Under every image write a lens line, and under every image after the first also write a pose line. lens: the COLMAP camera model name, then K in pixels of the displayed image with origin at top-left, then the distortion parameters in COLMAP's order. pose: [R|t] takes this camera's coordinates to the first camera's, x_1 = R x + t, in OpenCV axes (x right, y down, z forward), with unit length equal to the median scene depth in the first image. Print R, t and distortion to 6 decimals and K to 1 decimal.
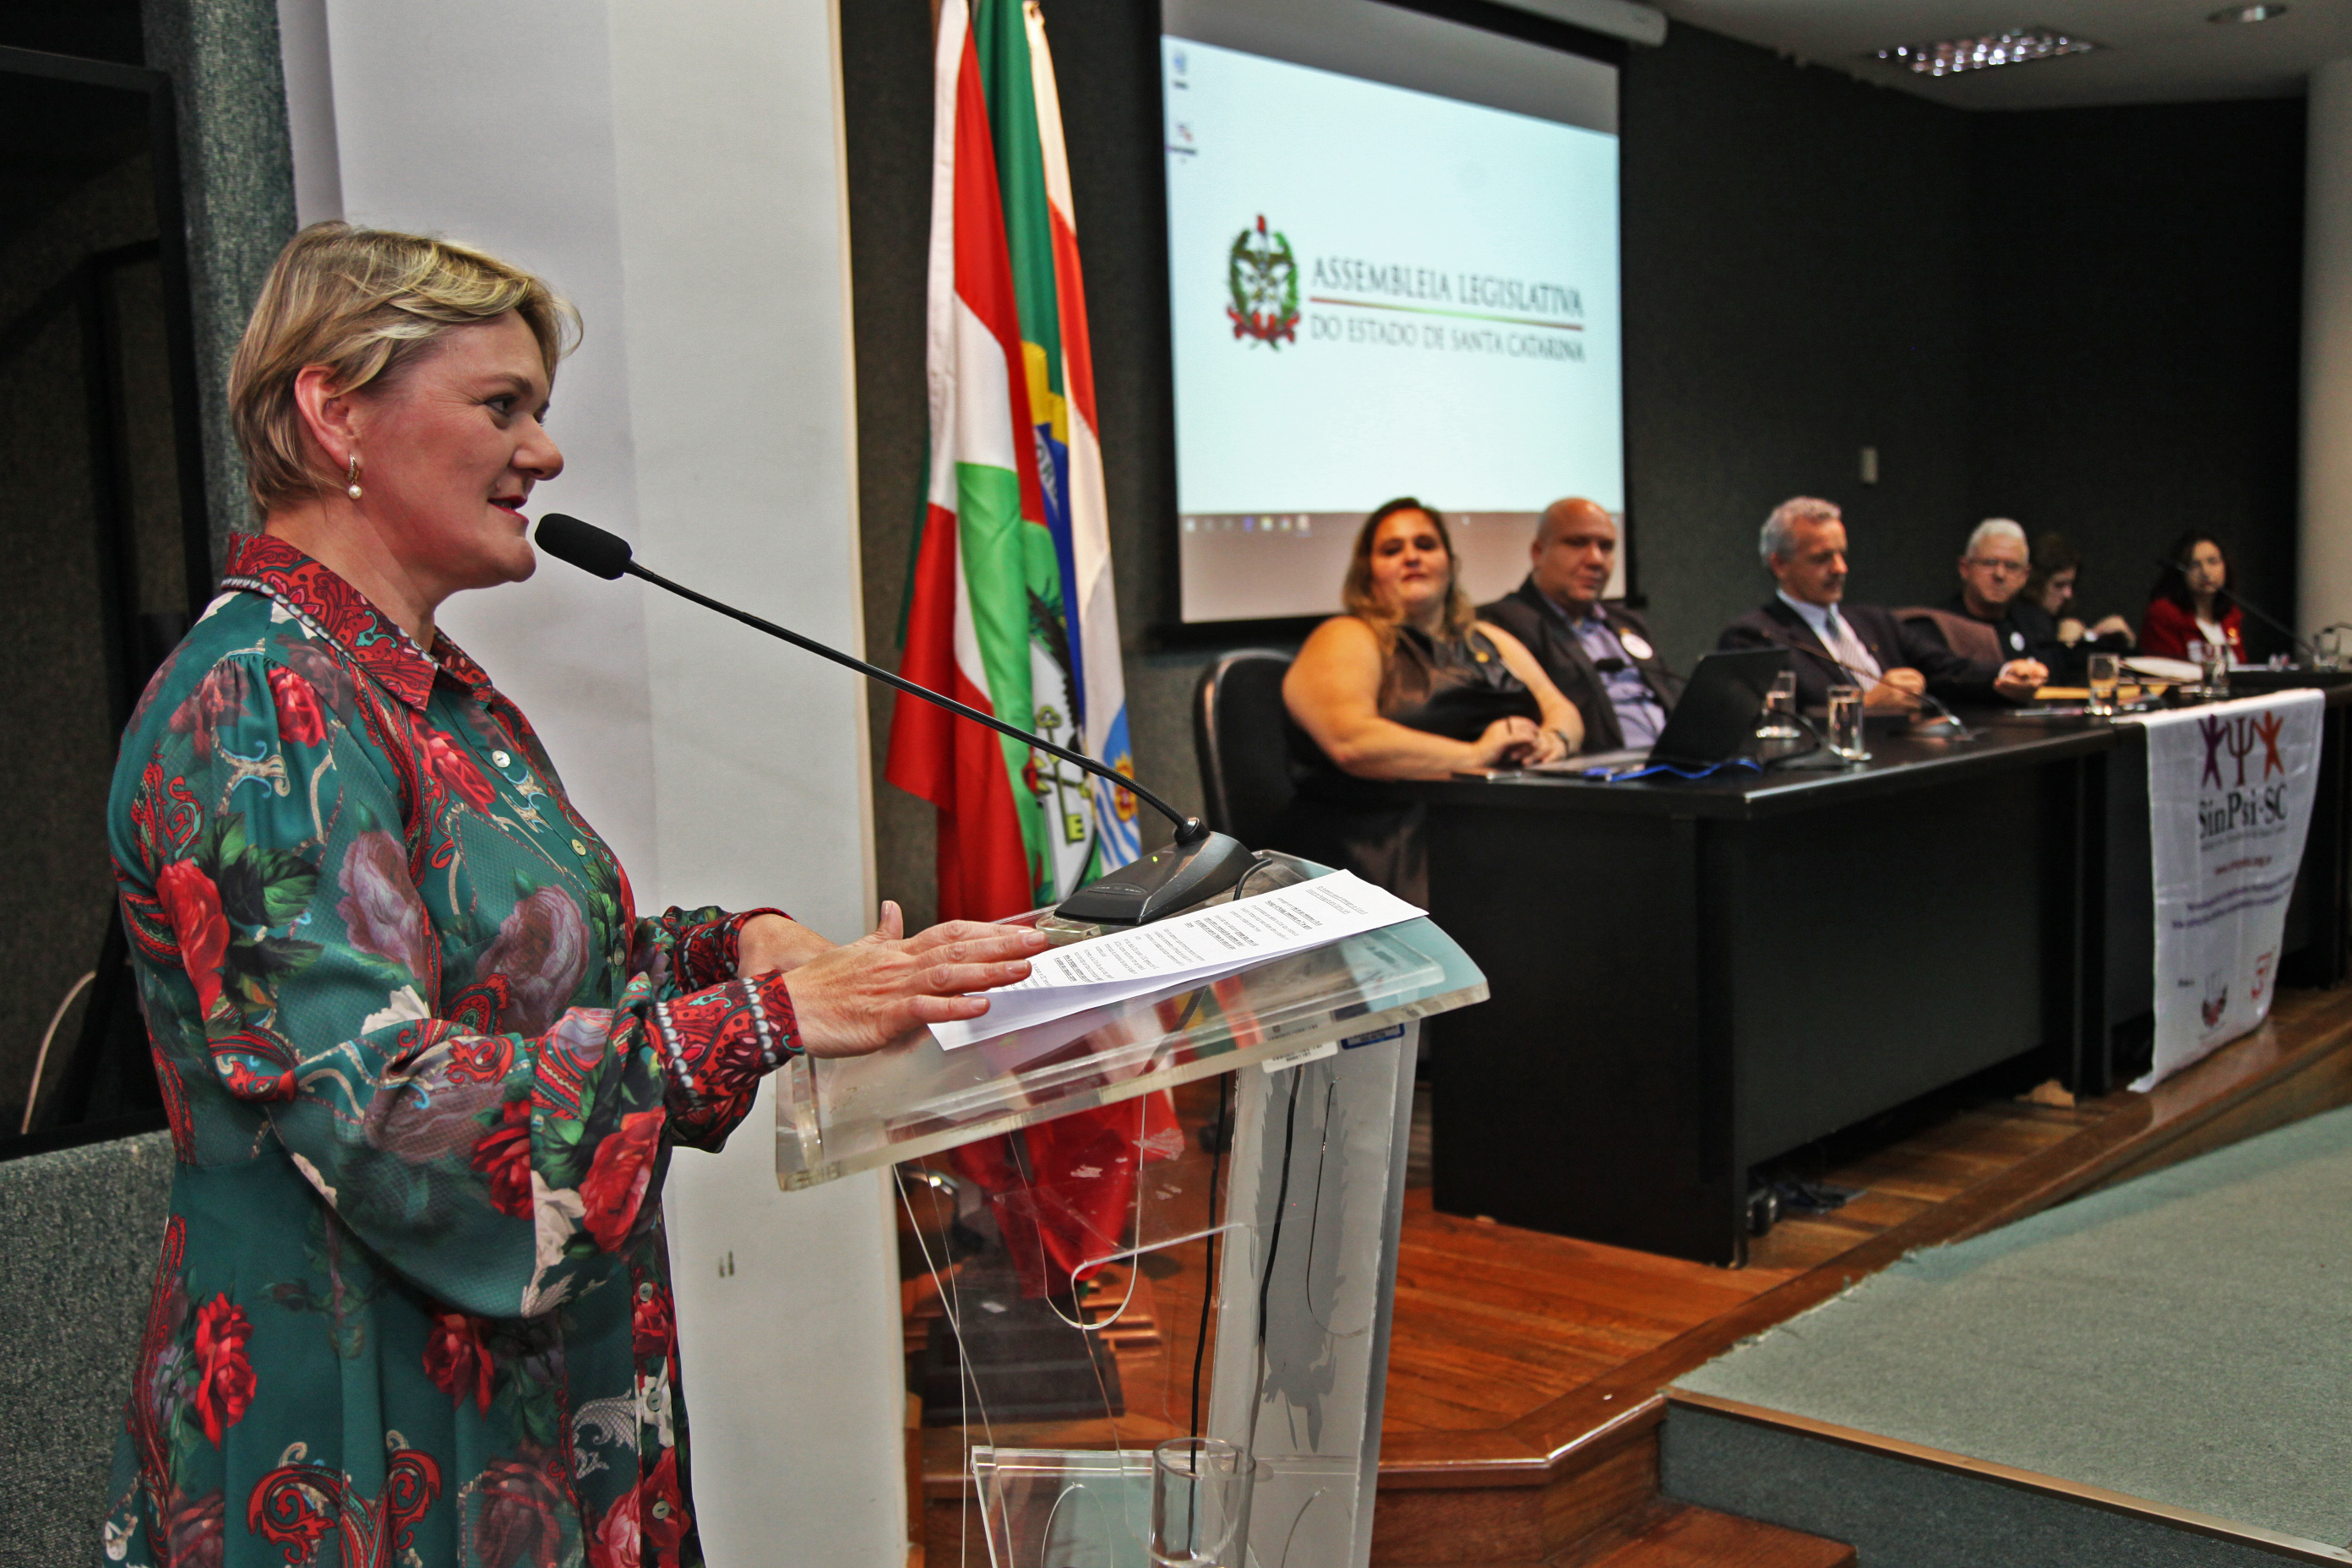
lens RADIAL K [[2372.2, 0, 1190.3], [0, 2372.2, 789.9], [0, 0, 1]] dist [0.038484, 0.000000]
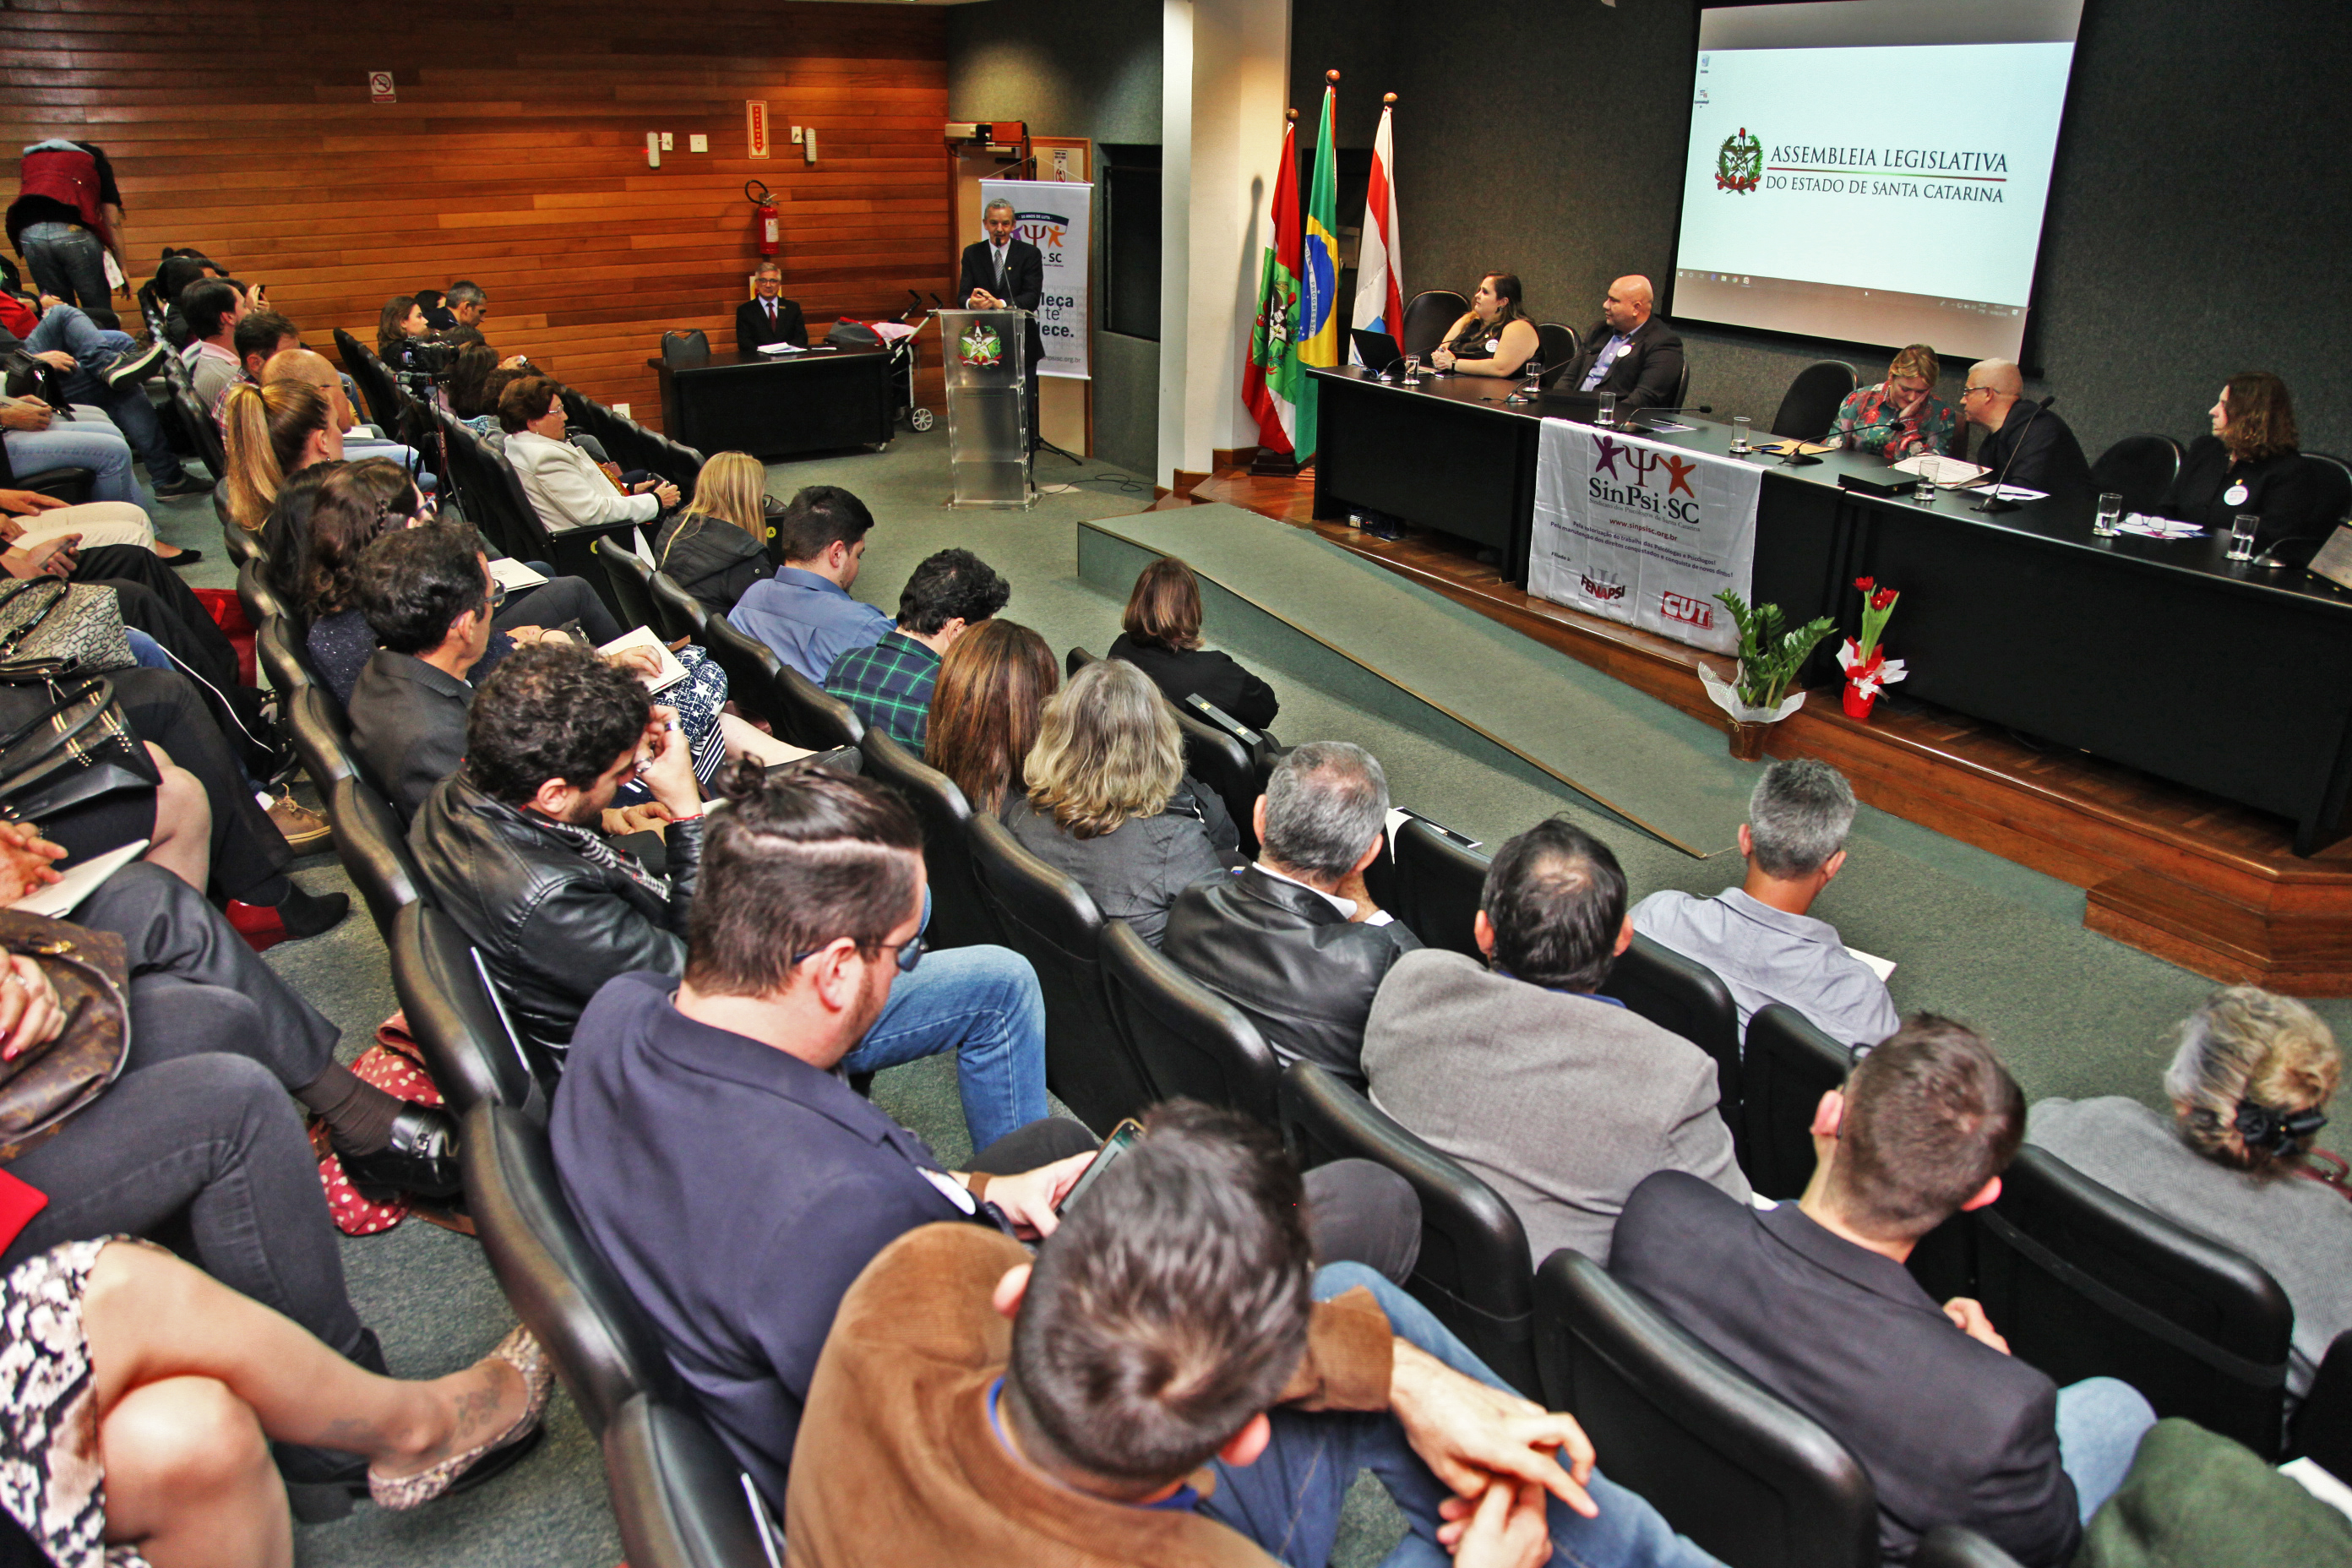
lens RADIAL K [[1628.2, 0, 1138.2], [0, 1628.2, 802.6], [0, 0, 1]] dist [-0.103963, 0.043685]
pose [[-0.298836, 0.398392, -0.867168, 1.716381], [-0.081167, 0.894788, 0.439052, -0.292948], [0.950847, 0.201590, -0.235058, 0.991516]]
